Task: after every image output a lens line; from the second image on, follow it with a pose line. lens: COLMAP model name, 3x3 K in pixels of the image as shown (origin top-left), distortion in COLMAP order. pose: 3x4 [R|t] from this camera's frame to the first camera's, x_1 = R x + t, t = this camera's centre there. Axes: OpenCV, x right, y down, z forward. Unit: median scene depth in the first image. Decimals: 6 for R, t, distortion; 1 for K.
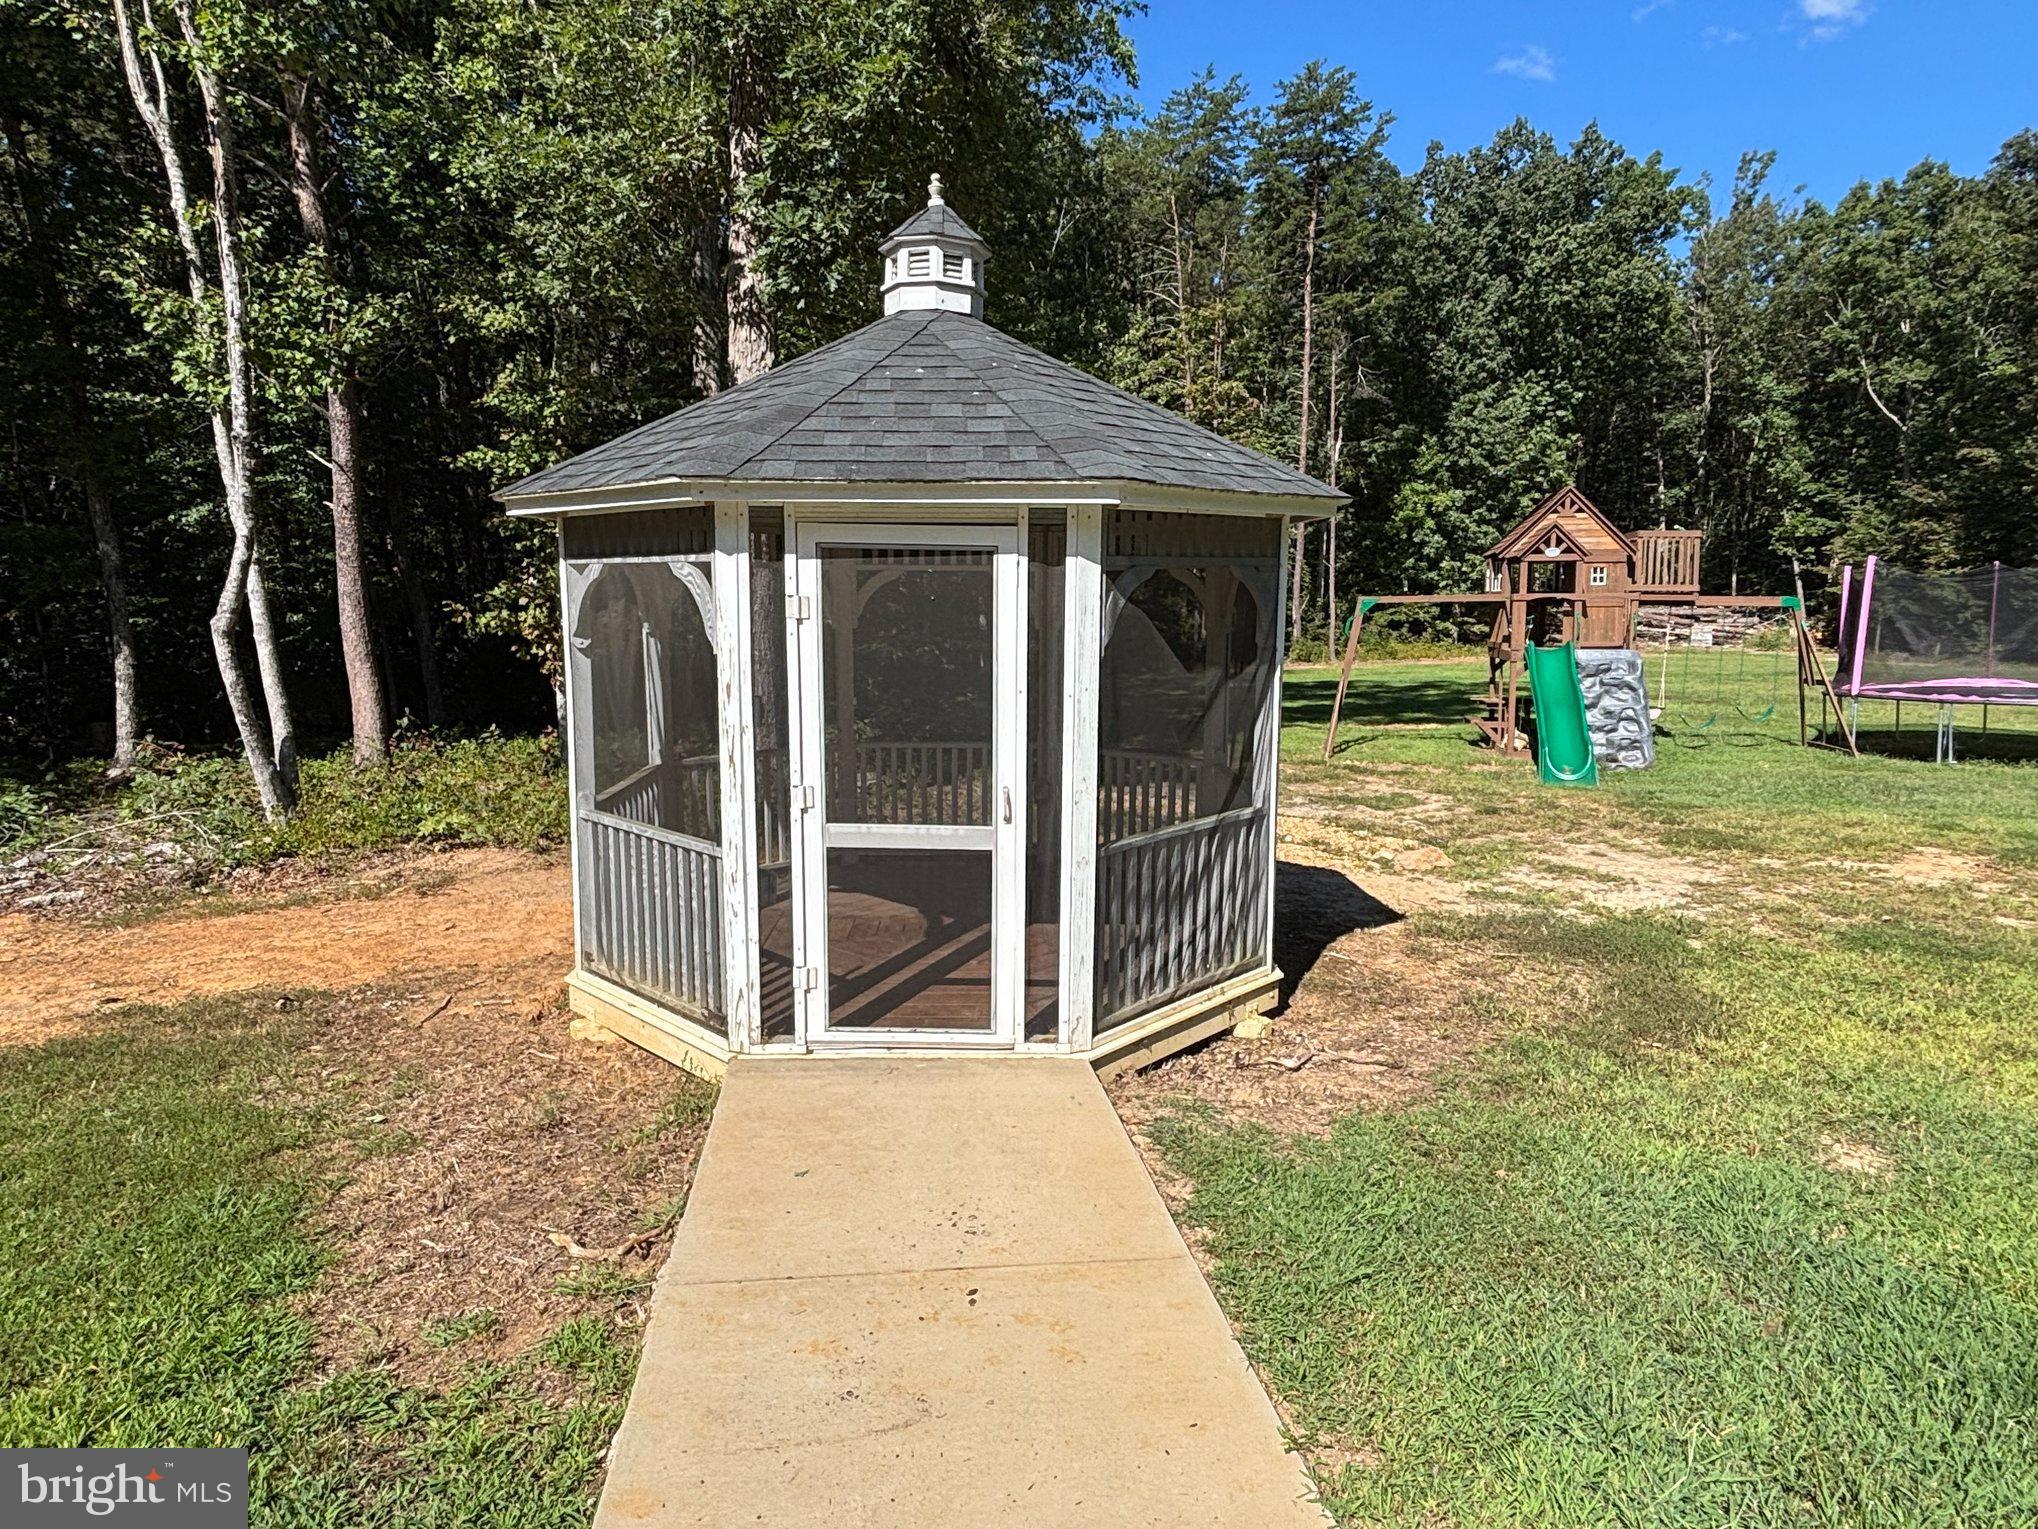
lens RADIAL K [[1167.7, 0, 1019.0], [0, 1167.7, 764.5], [0, 0, 1]] dist [0.003897, 0.000485]
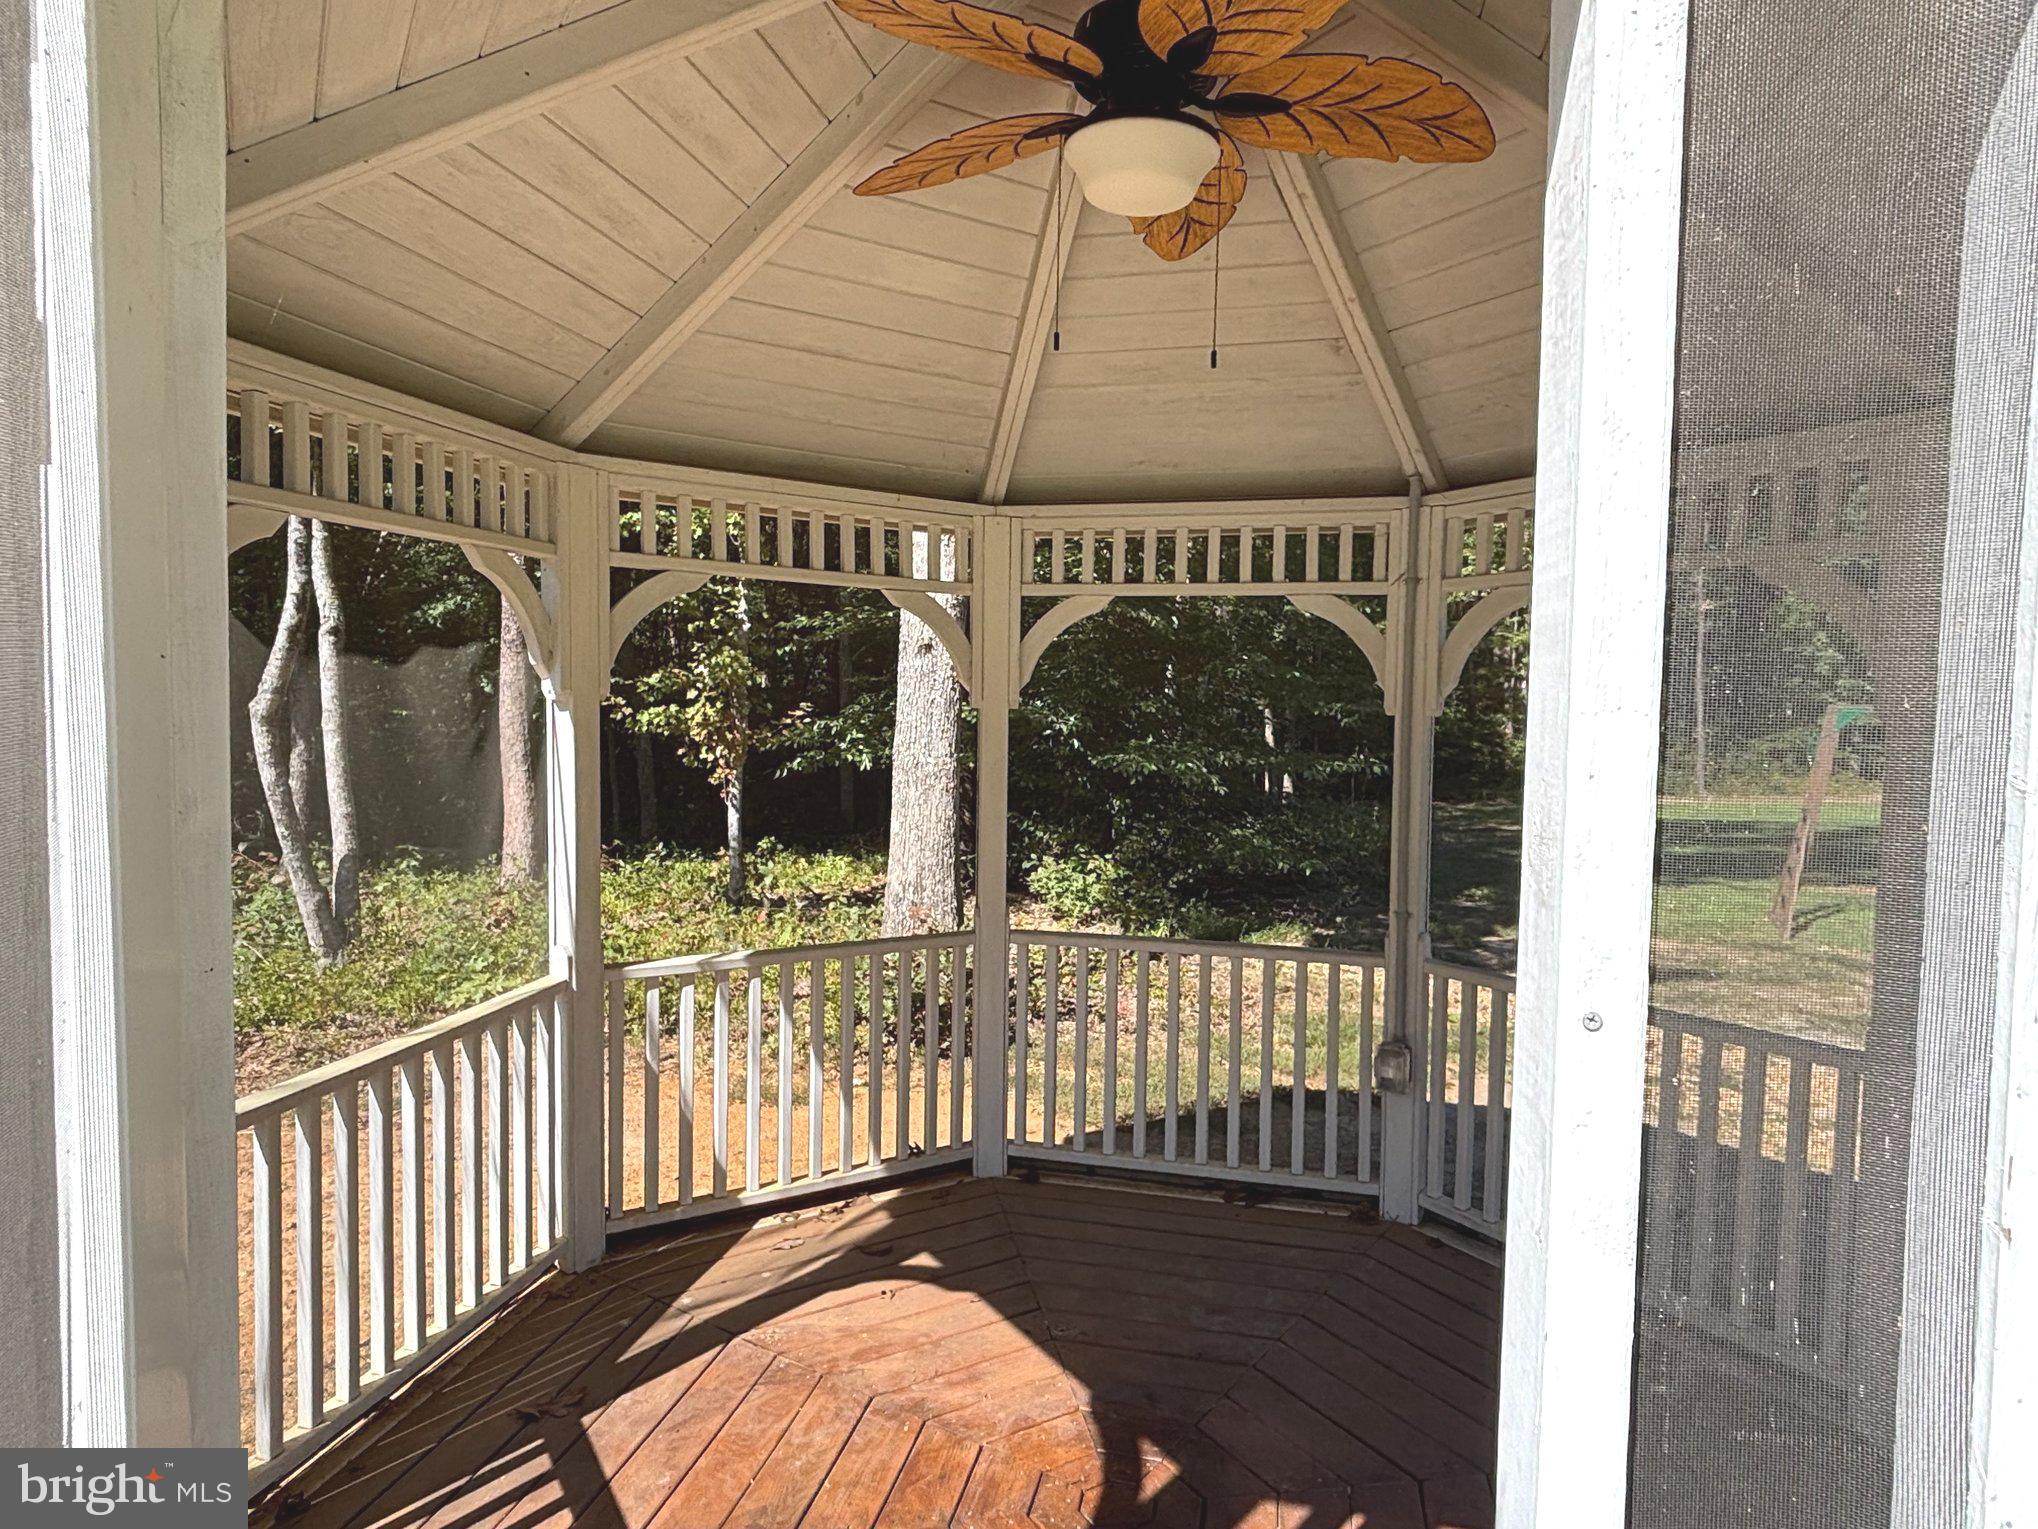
lens RADIAL K [[1167.7, 0, 1019.0], [0, 1167.7, 764.5], [0, 0, 1]] dist [0.003897, 0.000485]
pose [[0.970165, 0.023364, -0.241316, -0.008774], [-0.047931, 0.994184, -0.096442, -0.024111], [0.237659, 0.105131, 0.965643, 0.277823]]
